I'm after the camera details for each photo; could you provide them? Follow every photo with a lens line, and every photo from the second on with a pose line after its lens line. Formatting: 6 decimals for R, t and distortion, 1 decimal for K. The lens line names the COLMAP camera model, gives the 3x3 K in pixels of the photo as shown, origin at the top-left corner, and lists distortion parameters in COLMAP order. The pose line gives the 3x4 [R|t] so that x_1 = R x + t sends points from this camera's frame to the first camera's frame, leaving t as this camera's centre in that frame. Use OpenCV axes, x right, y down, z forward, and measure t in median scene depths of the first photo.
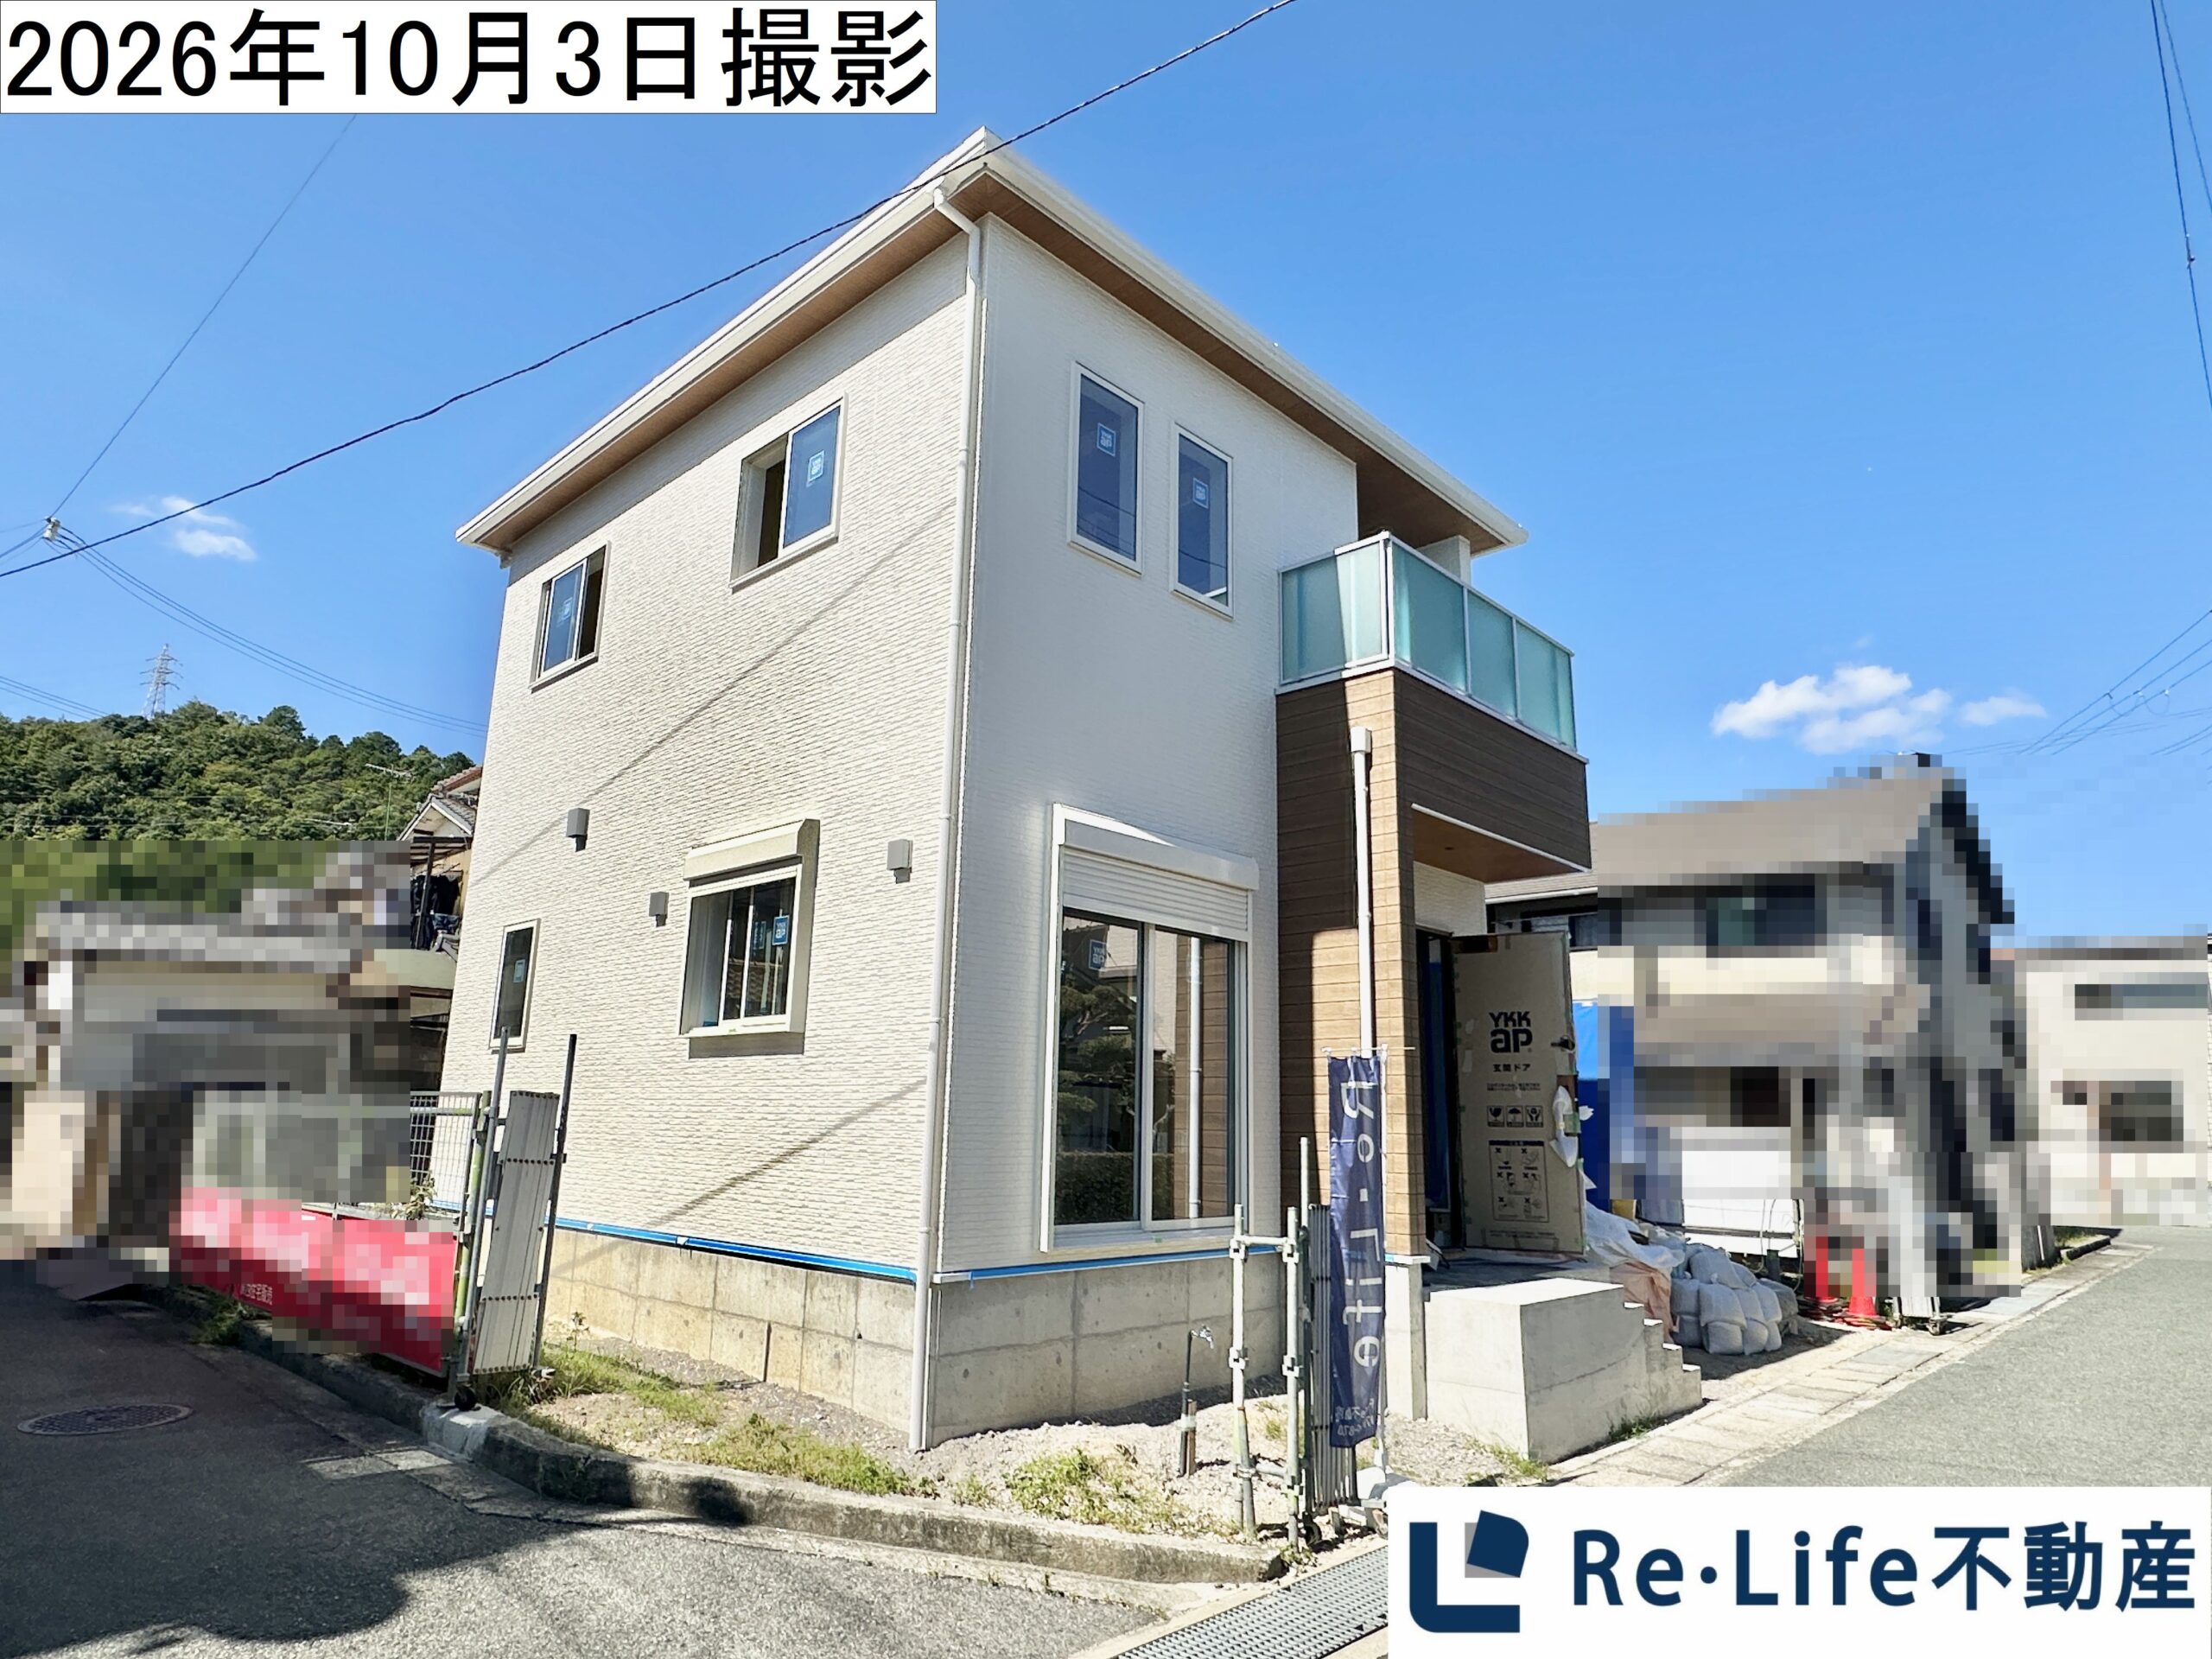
lens RADIAL K [[1286.3, 0, 1115.3], [0, 1286.3, 818.4], [0, 0, 1]] dist [-0.004359, 0.001656]
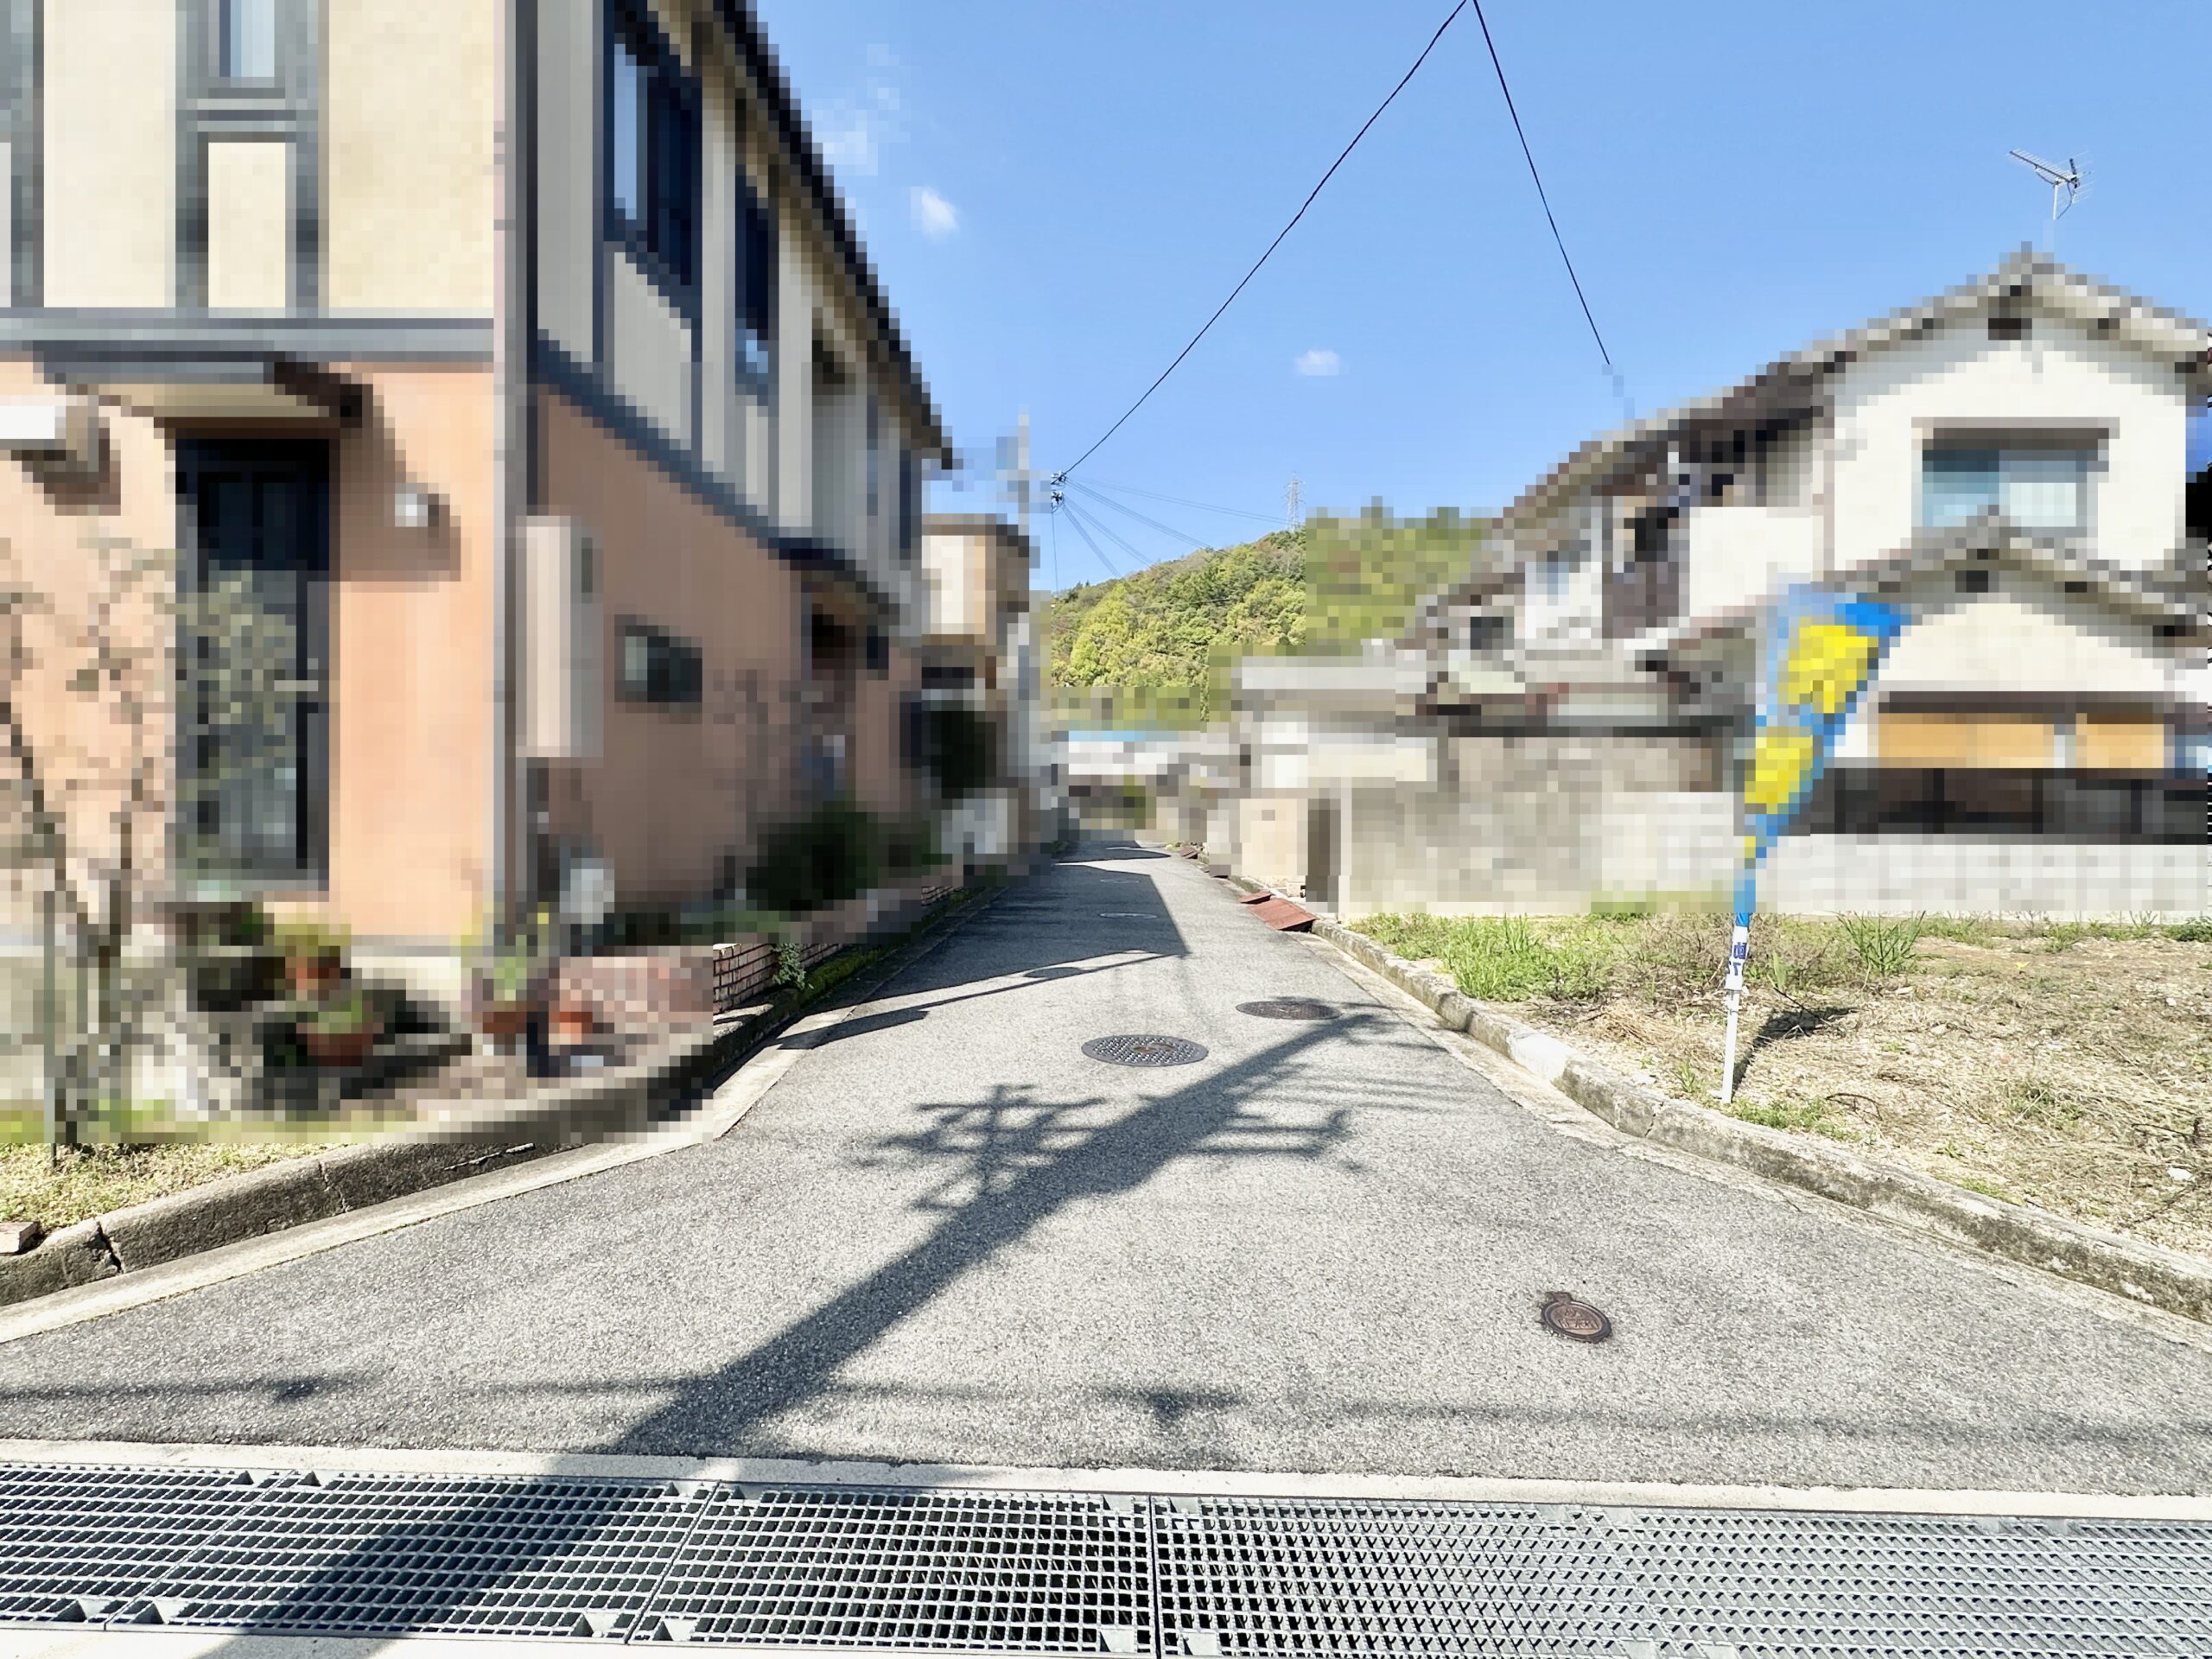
lens RADIAL K [[1136.5, 0, 1105.9], [0, 1136.5, 827.3], [0, 0, 1]] dist [-0.001732, 0.000845]
pose [[0.676335, 0.009126, -0.736537, -0.033339], [0.162063, 0.973577, 0.160880, 0.046458], [0.718544, -0.228174, 0.656986, 0.097582]]
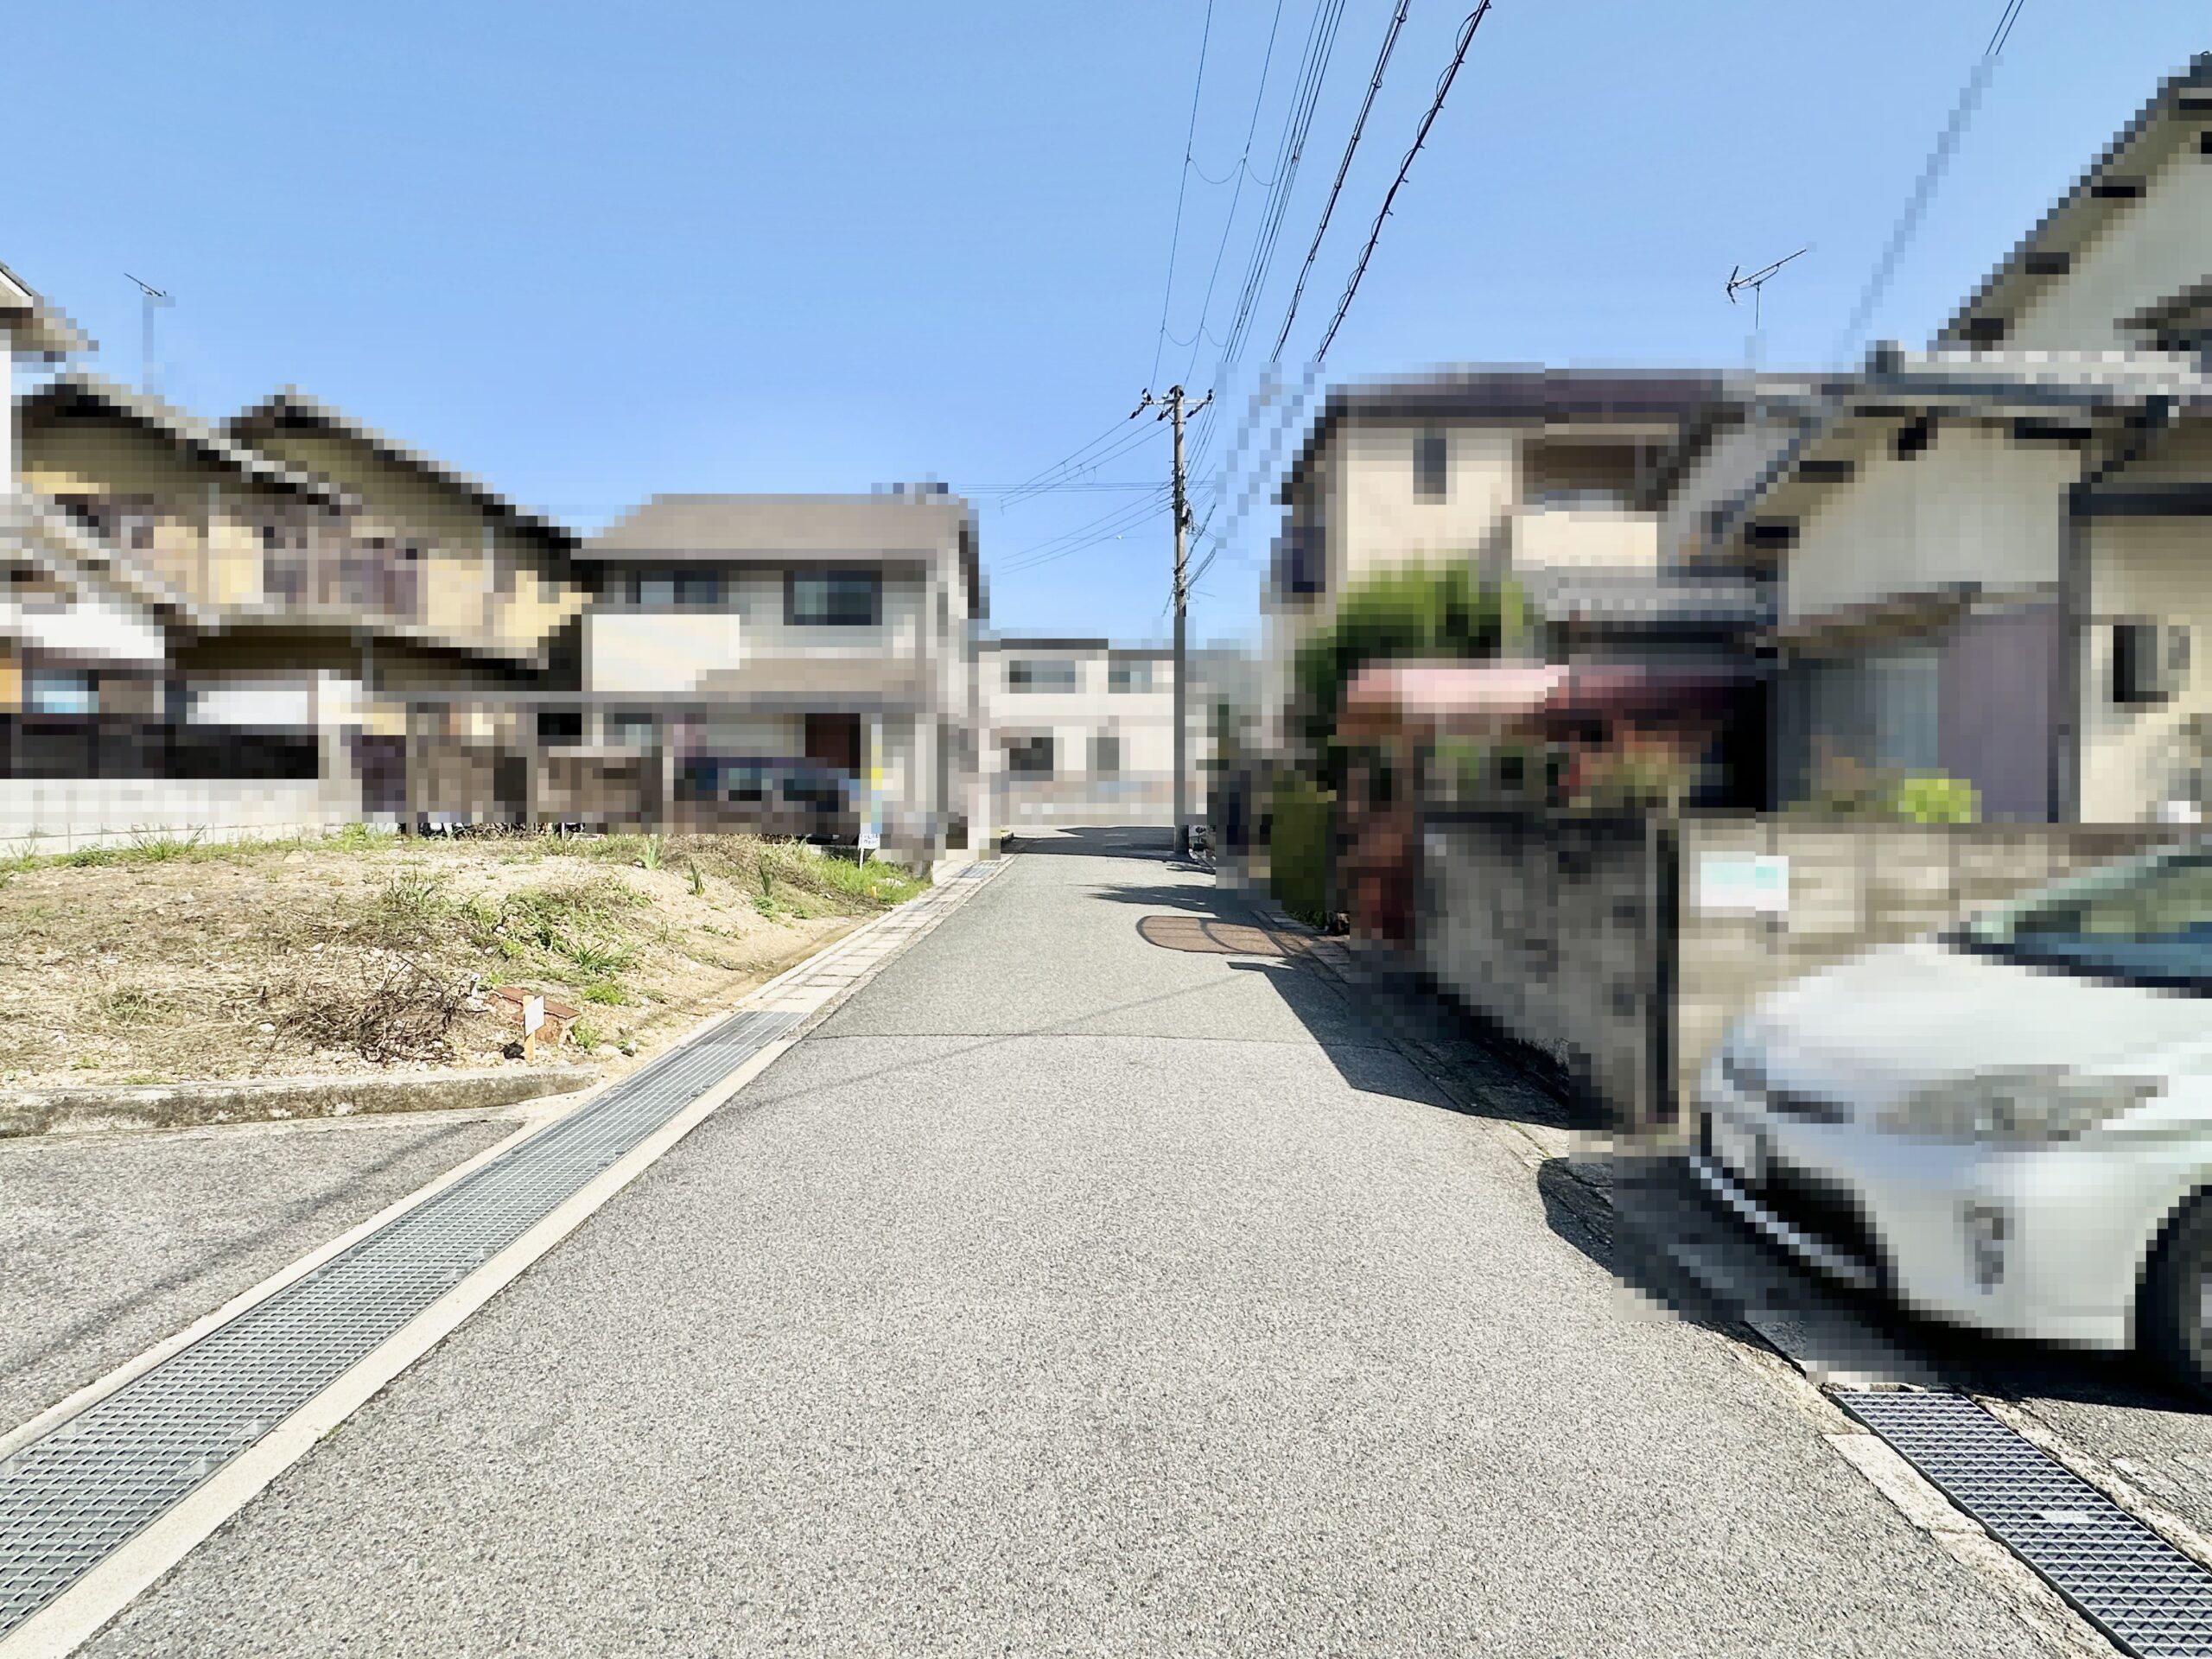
lens RADIAL K [[1136.5, 0, 1107.3], [0, 1136.5, 820.6], [0, 0, 1]] dist [-0.001732, 0.000845]
pose [[0.731539, -0.034140, 0.680944, -0.173584], [-0.156280, 0.963758, 0.216212, 0.017145], [-0.663646, -0.264585, 0.699691, -0.025493]]
